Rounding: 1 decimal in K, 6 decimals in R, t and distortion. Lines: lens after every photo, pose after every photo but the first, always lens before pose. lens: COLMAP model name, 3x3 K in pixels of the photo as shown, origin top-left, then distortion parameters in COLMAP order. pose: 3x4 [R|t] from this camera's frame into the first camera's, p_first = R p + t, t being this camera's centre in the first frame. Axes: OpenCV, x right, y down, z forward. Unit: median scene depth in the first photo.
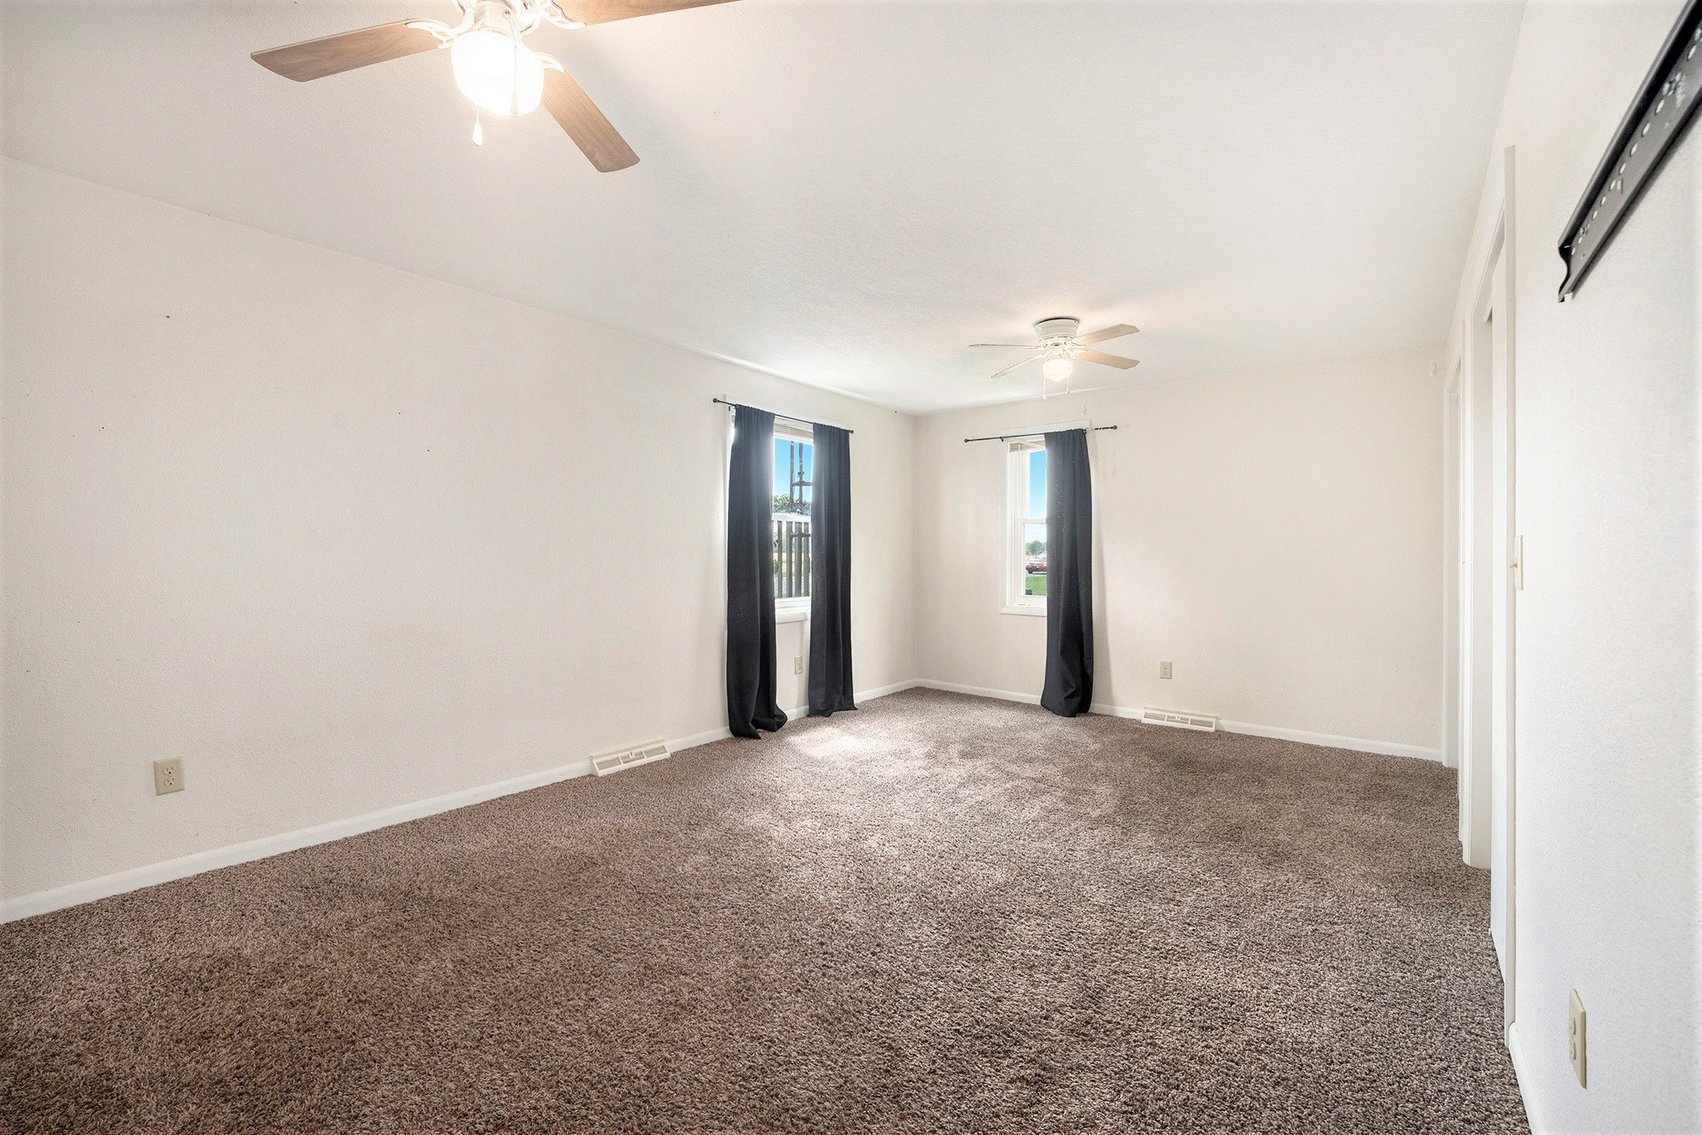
lens RADIAL K [[697.6, 0, 851.1], [0, 697.6, 558.8], [0, 0, 1]] dist [-0.012962, 0.001407]
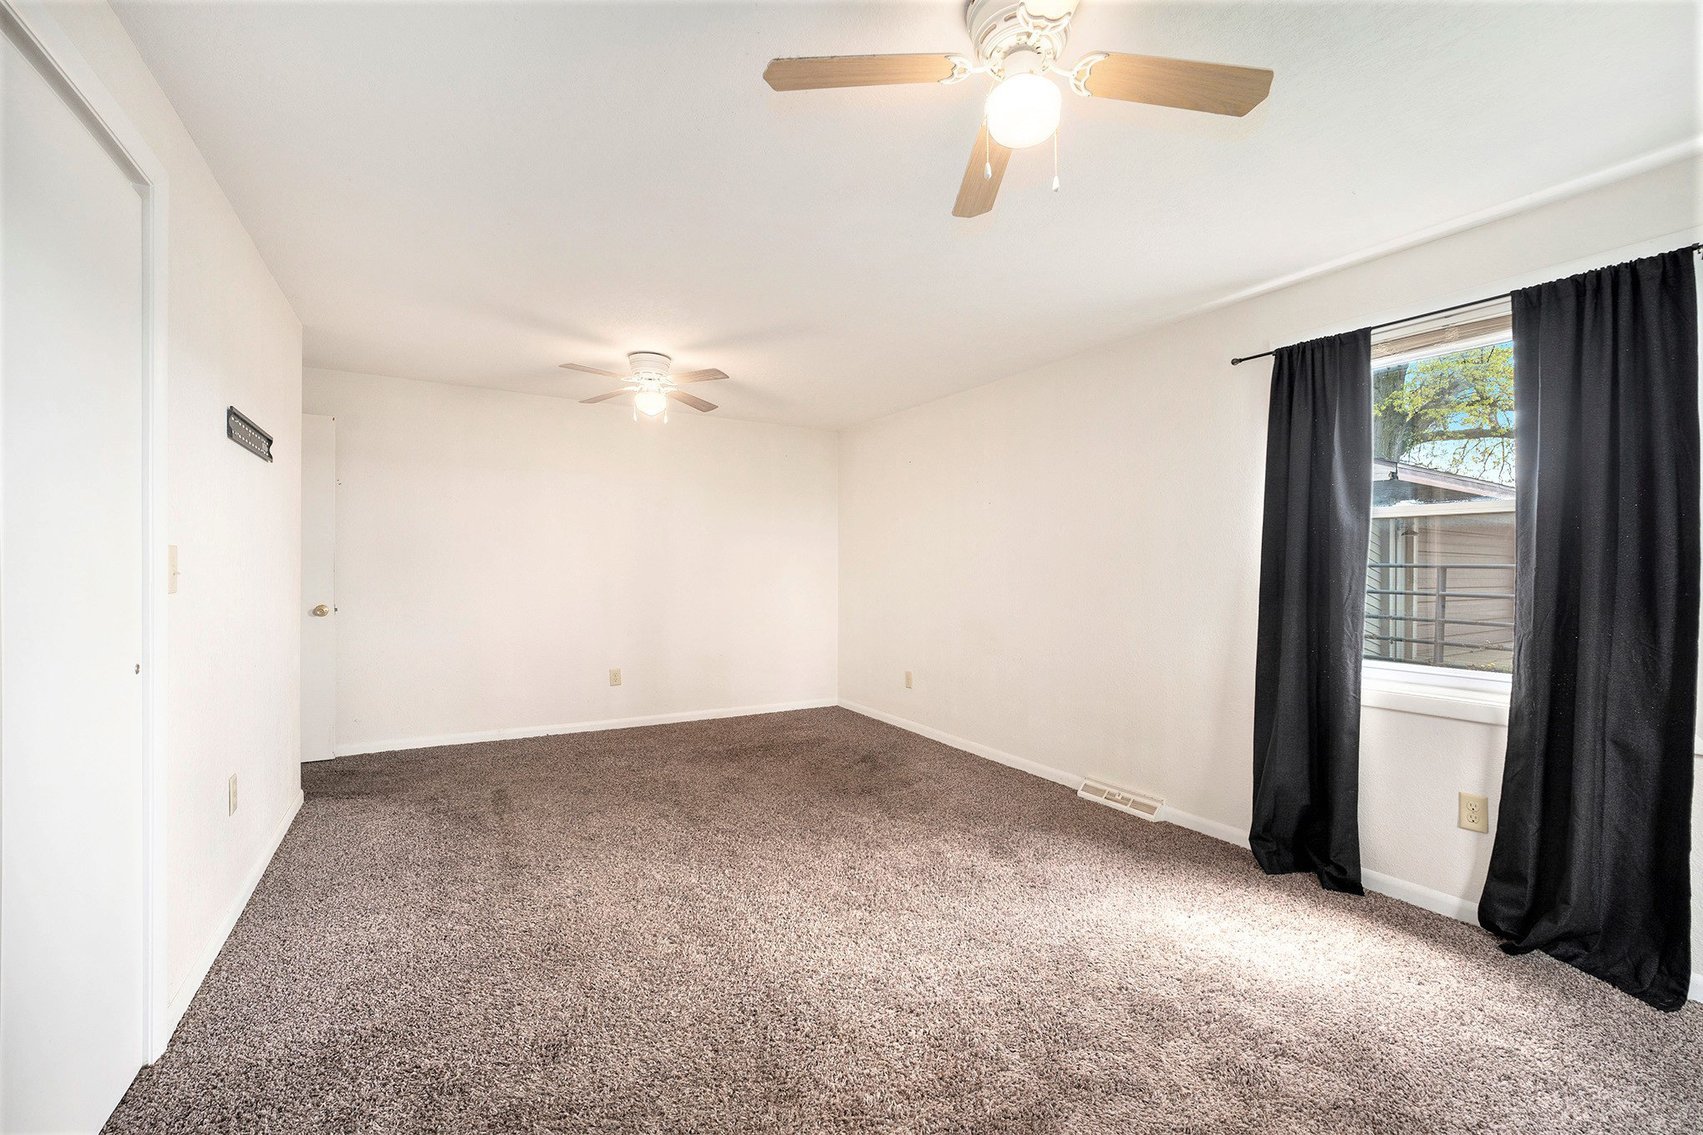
lens RADIAL K [[698.1, 0, 851.7], [0, 698.1, 571.2], [0, 0, 1]] dist [-0.012962, 0.001407]
pose [[-0.342644, -0.000985, -0.939465, 0.652657], [-0.013848, 0.999896, 0.004003, -0.012962], [0.939363, 0.014382, -0.342622, 0.955652]]
